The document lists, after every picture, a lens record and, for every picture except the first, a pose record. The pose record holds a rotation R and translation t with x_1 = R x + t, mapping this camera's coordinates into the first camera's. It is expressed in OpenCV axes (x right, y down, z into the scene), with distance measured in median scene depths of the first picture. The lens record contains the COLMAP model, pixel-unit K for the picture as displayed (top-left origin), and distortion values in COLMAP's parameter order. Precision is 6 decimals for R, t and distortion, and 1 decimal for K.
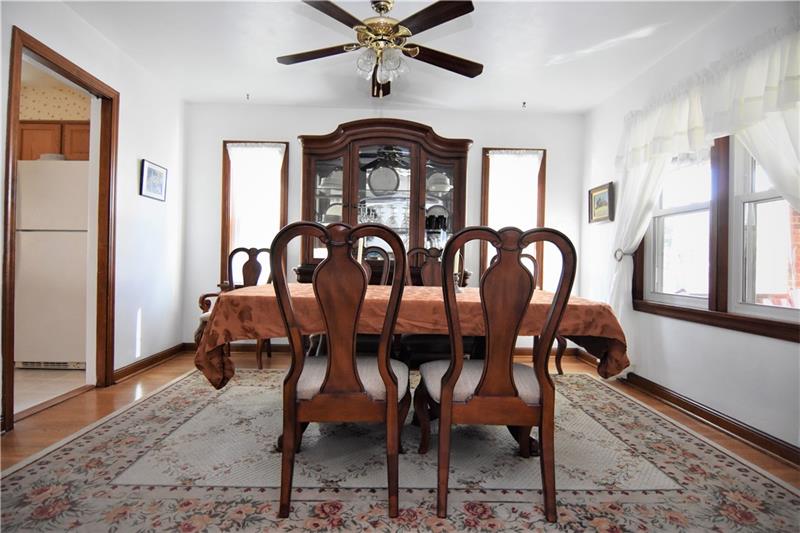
lens RADIAL K [[423.4, 0, 397.1], [0, 423.4, 264.7], [0, 0, 1]] dist [-0.010665, -0.001528]
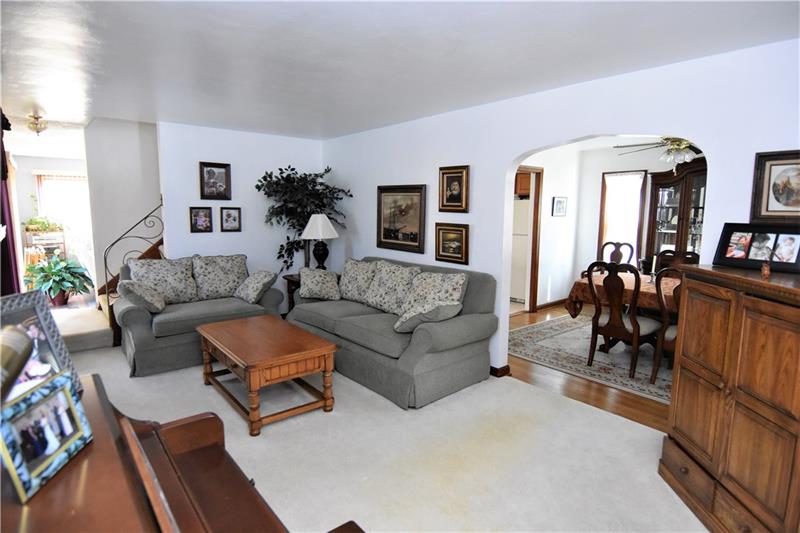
lens RADIAL K [[438.5, 0, 400.0], [0, 438.5, 266.5], [0, 0, 1]] dist [-0.007125, -0.000981]
pose [[0.623739, 0.089501, -0.776491, 0.587390], [0.001475, 0.993286, 0.115674, -0.197131], [0.781631, -0.073296, 0.619420, -0.881071]]
